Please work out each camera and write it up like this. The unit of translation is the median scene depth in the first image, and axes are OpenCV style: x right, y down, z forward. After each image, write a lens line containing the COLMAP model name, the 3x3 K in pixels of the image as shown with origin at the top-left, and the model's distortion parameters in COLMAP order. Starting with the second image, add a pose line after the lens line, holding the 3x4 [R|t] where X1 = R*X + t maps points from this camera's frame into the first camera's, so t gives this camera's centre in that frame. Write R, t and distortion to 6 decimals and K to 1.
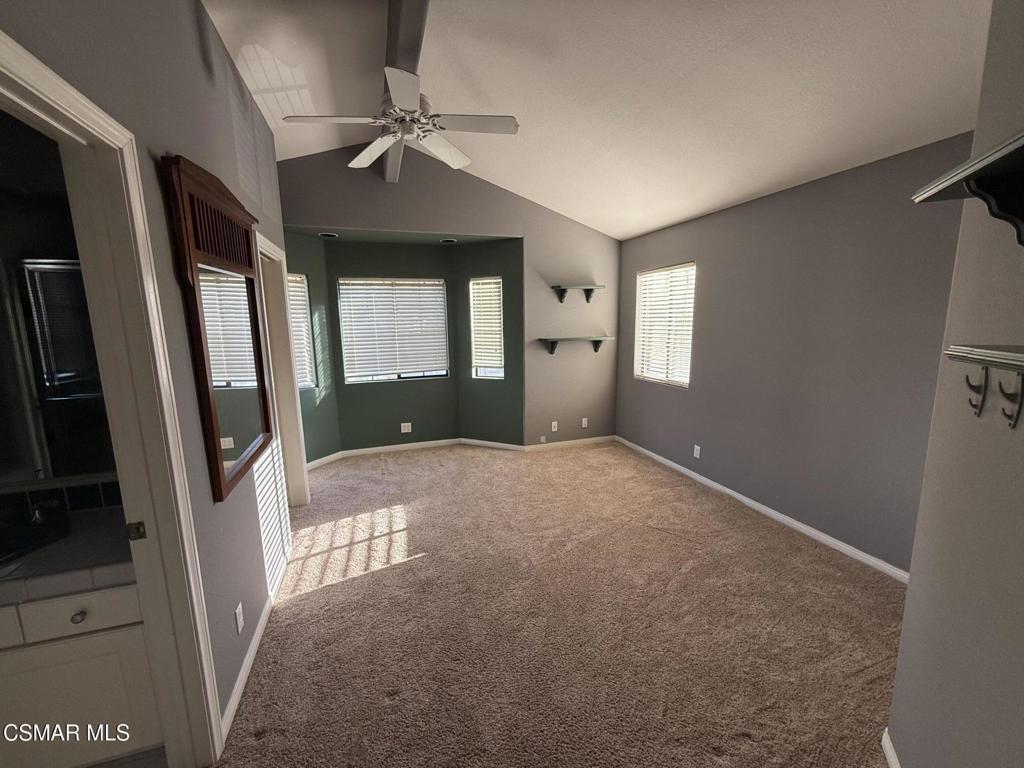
lens RADIAL K [[406.3, 0, 515.8], [0, 406.3, 383.1], [0, 0, 1]] dist [-0.001663, -0.000104]
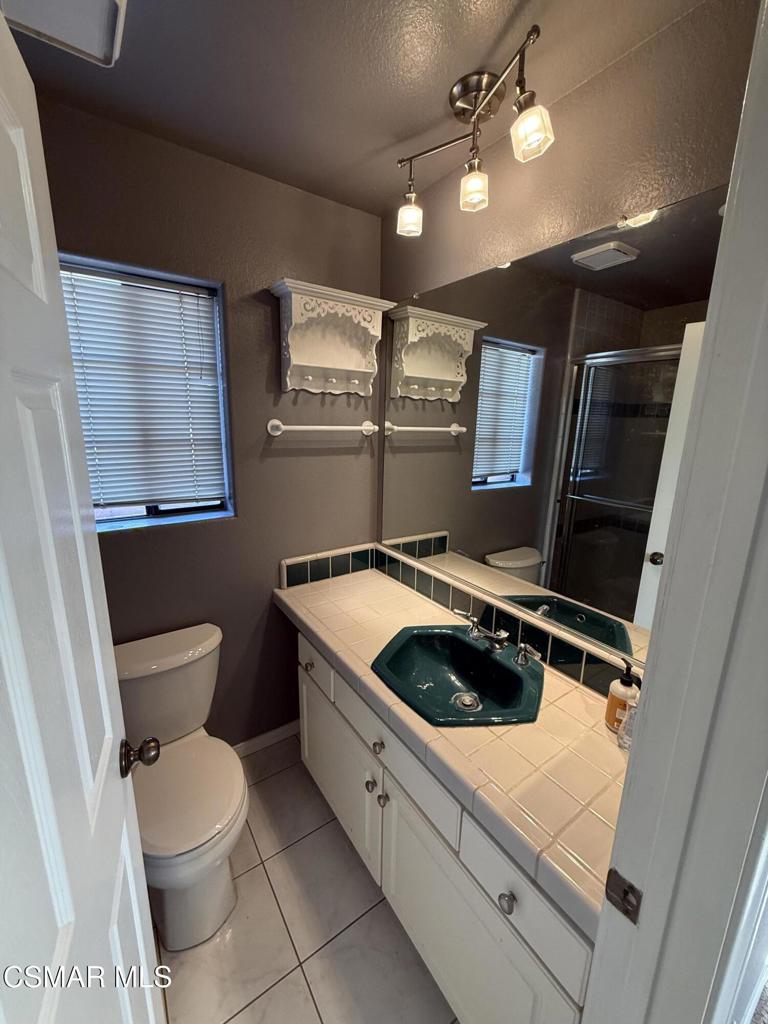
lens RADIAL K [[406.3, 0, 385.1], [0, 406.3, 508.6], [0, 0, 1]] dist [-0.001663, -0.000104]
pose [[0.269489, 0.231878, -0.934670, -0.199778], [-0.172916, 0.966455, 0.189907, -0.022383], [0.947352, 0.110441, 0.300544, 0.167261]]
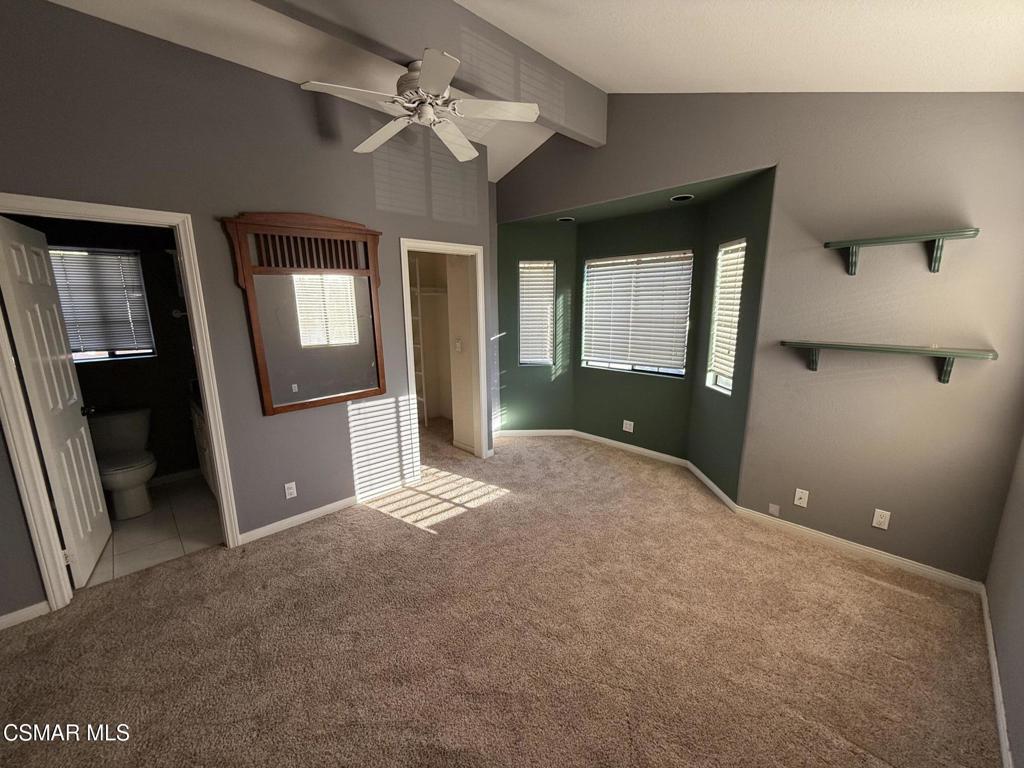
lens RADIAL K [[406.3, 0, 515.8], [0, 406.3, 383.1], [0, 0, 1]] dist [-0.001663, -0.000104]
pose [[0.432749, 0.187563, -0.881787, 0.428869], [-0.142339, 0.980064, 0.138612, -0.077828], [0.890206, 0.065529, 0.450820, 0.419052]]
